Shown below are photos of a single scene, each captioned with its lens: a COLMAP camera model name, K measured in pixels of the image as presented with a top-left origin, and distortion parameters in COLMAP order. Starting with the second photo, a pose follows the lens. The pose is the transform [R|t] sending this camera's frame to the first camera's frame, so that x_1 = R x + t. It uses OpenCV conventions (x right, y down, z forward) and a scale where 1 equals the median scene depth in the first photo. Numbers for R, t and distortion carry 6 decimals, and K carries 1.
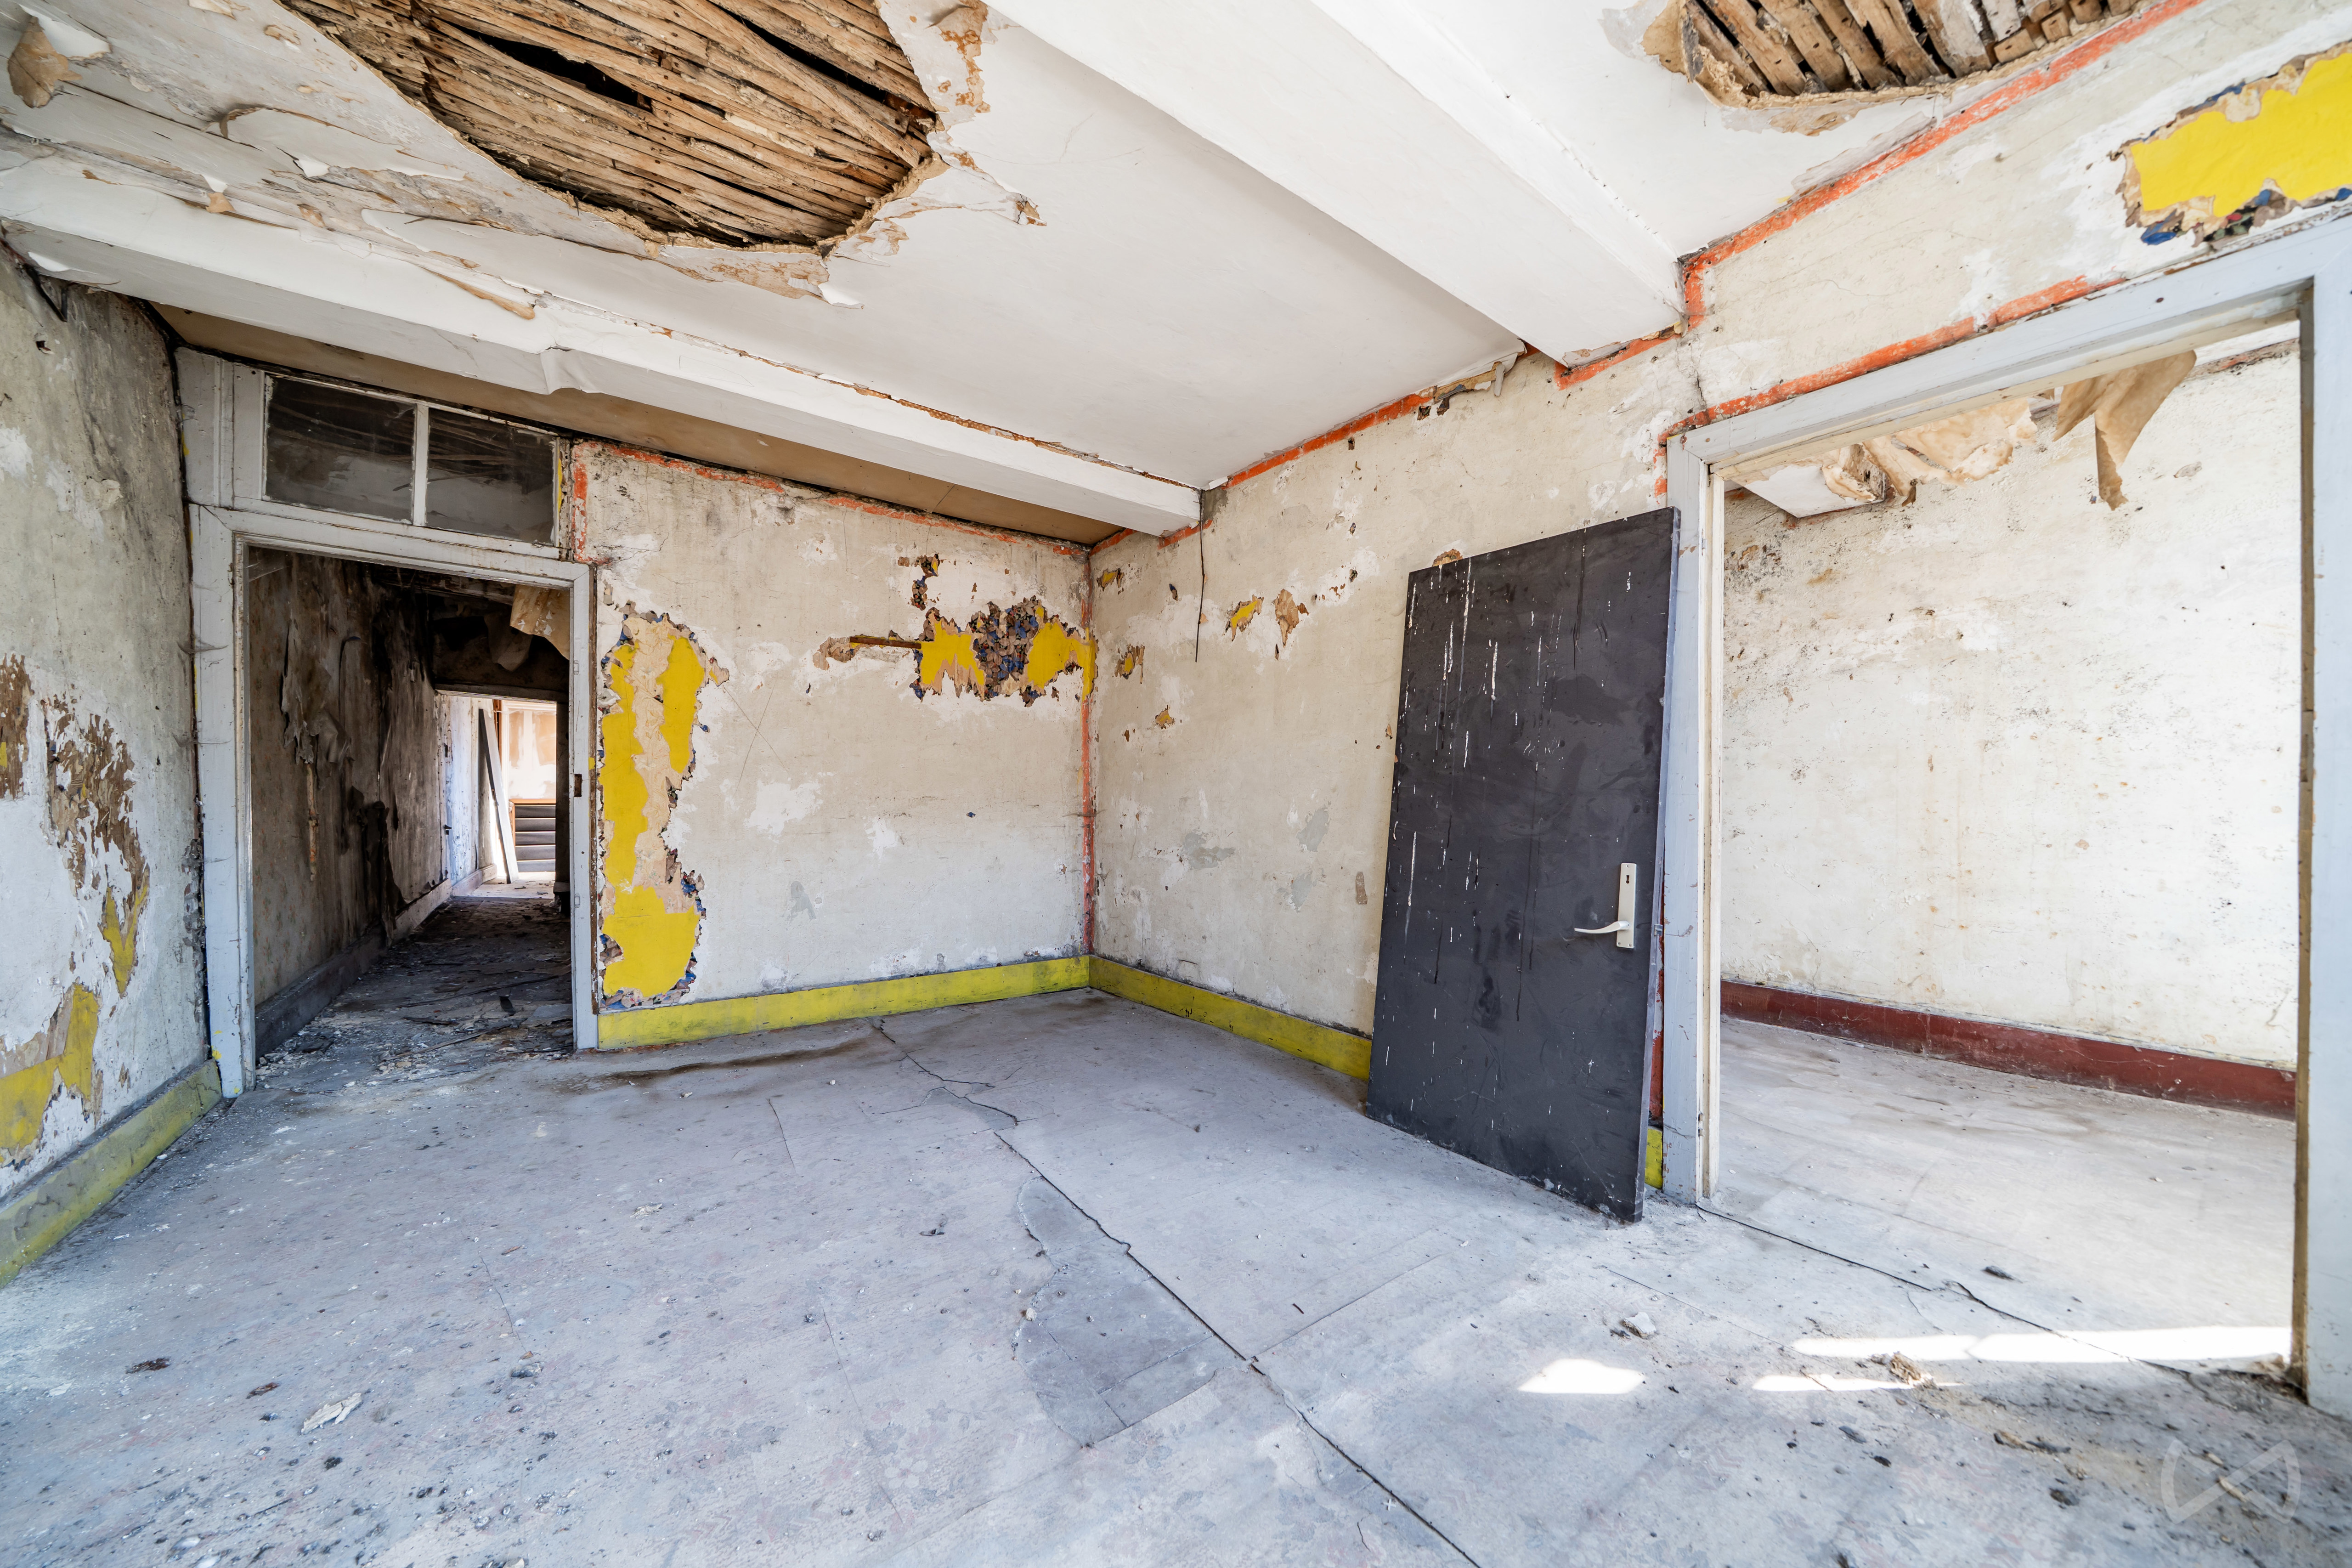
lens RADIAL K [[814.5, 0, 1194.8], [0, 814.5, 795.5], [0, 0, 1]] dist [-0.010430, 0.000588]
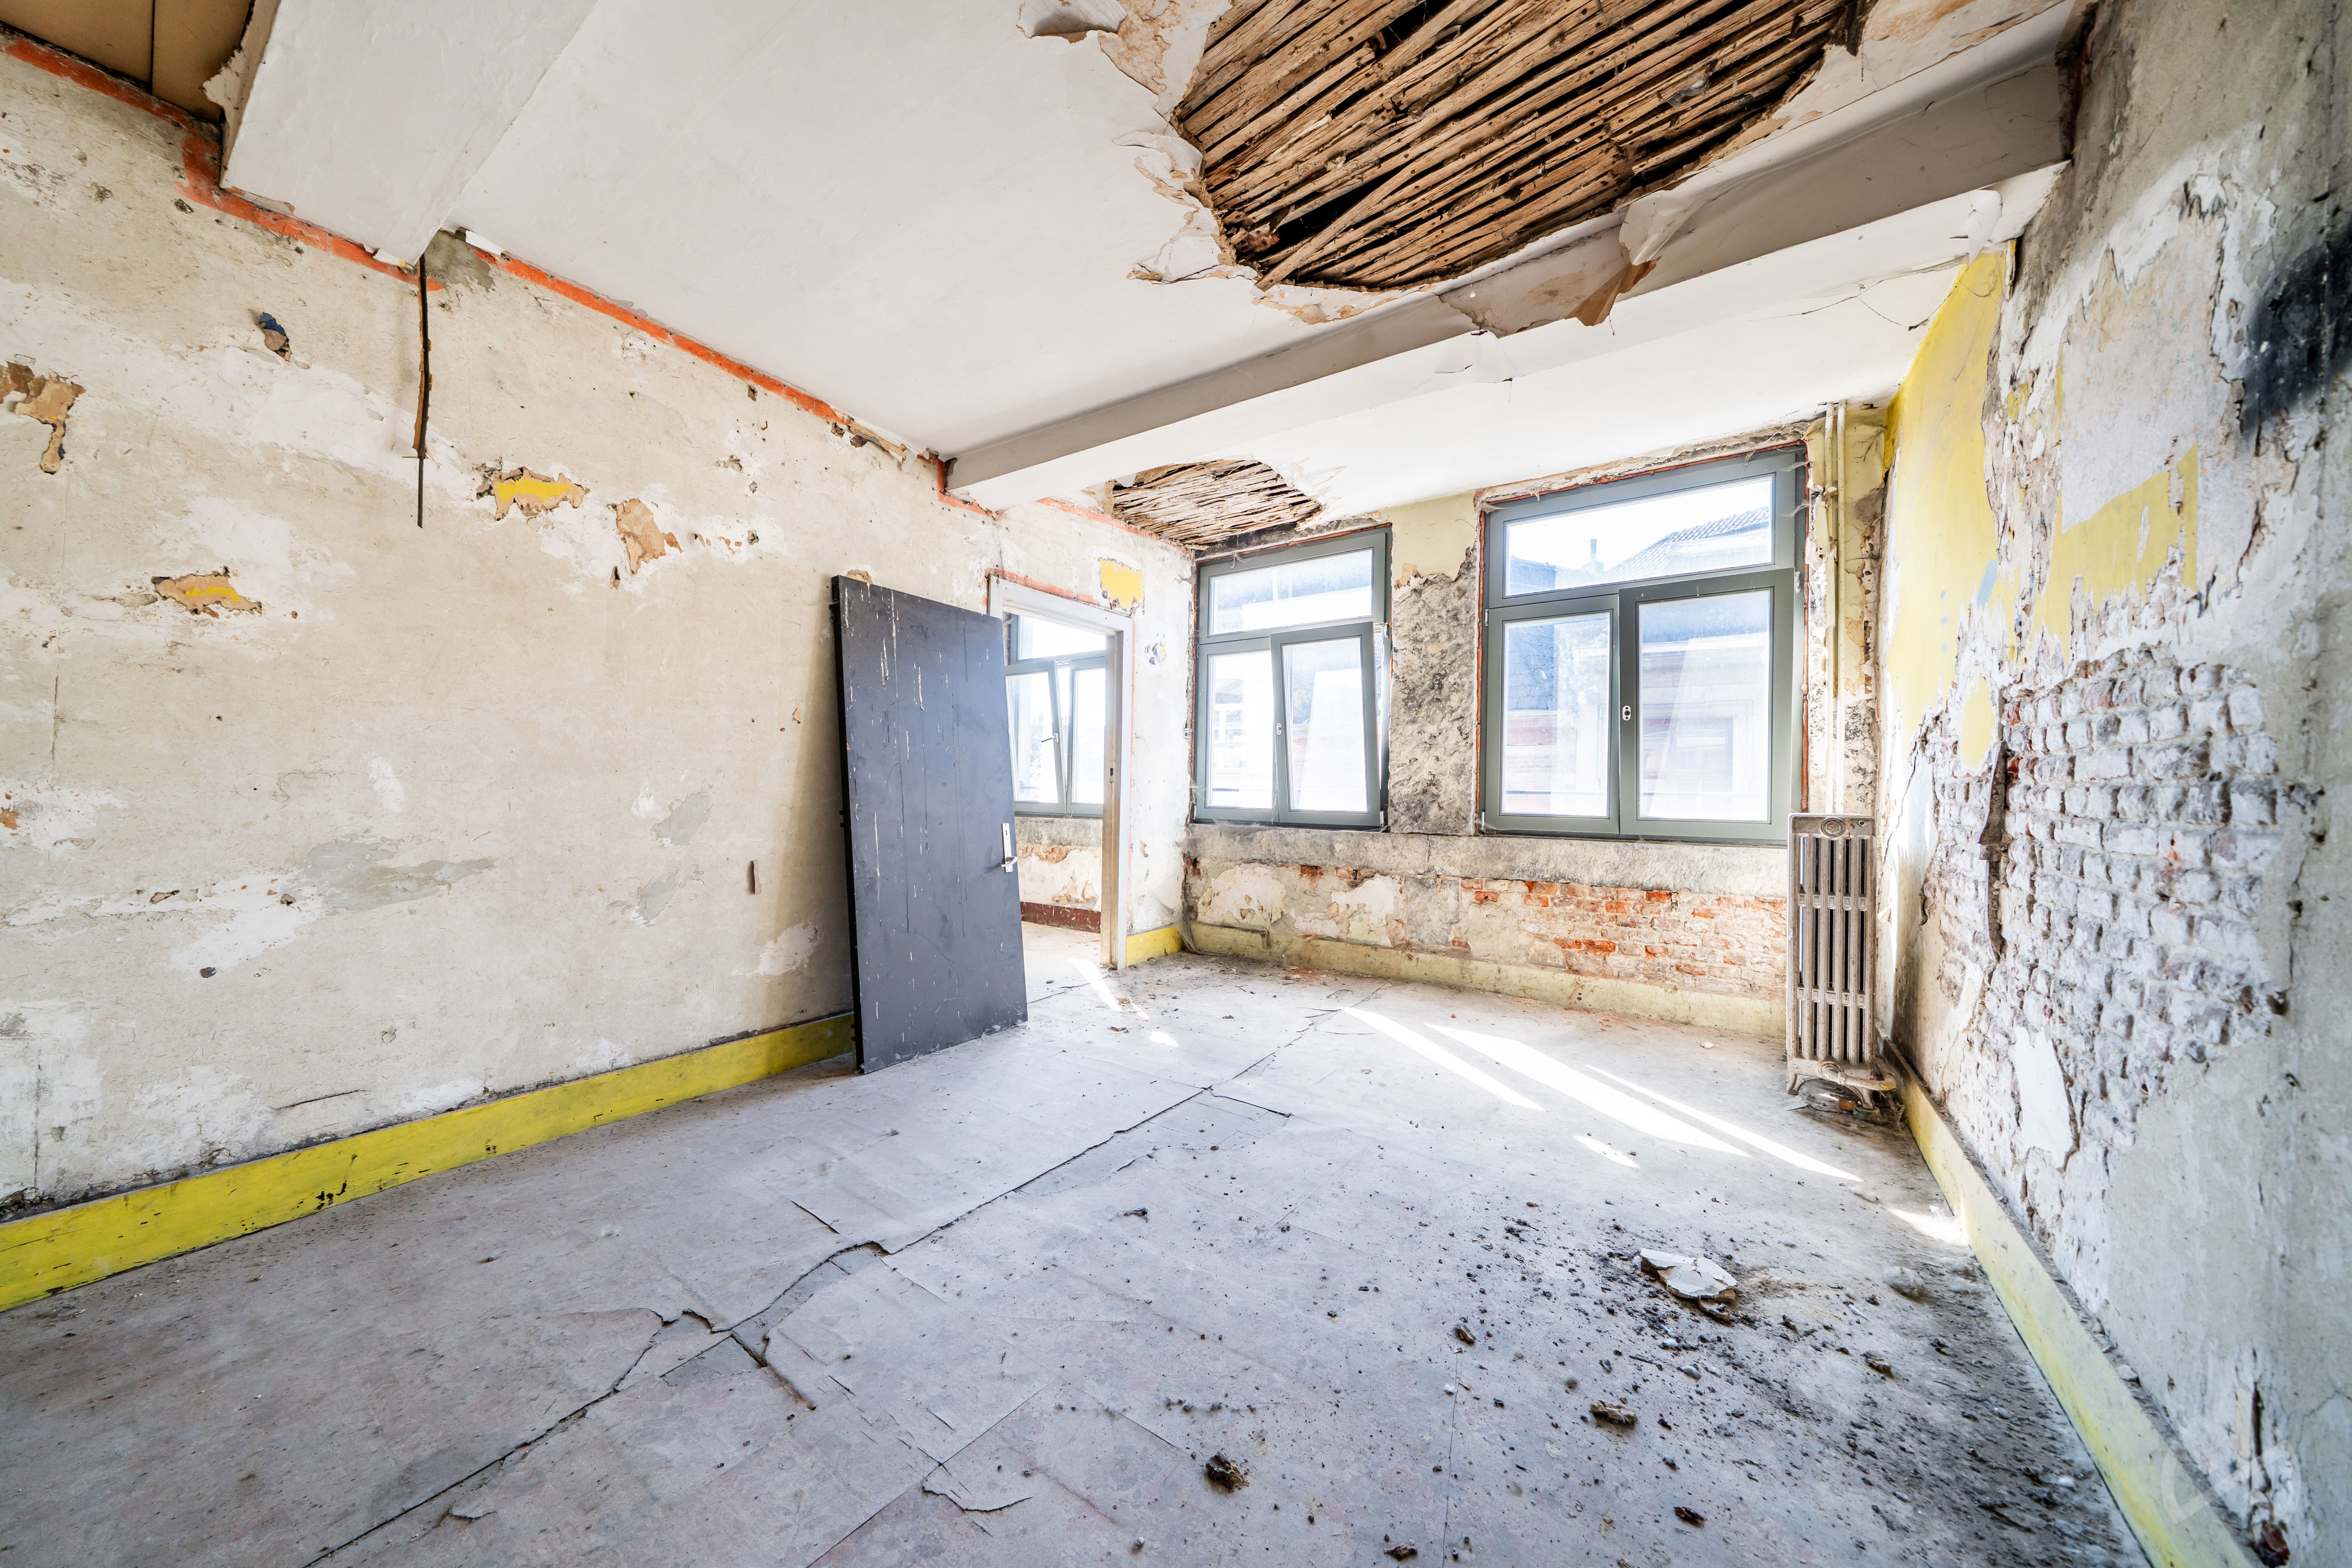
lens RADIAL K [[814.5, 0, 1194.8], [0, 814.5, 795.5], [0, 0, 1]] dist [-0.010430, 0.000588]
pose [[-0.355775, -0.009730, 0.934521, -0.836819], [-0.016063, 0.999862, 0.004295, 0.007339], [-0.934433, -0.013483, -0.355883, 0.850932]]
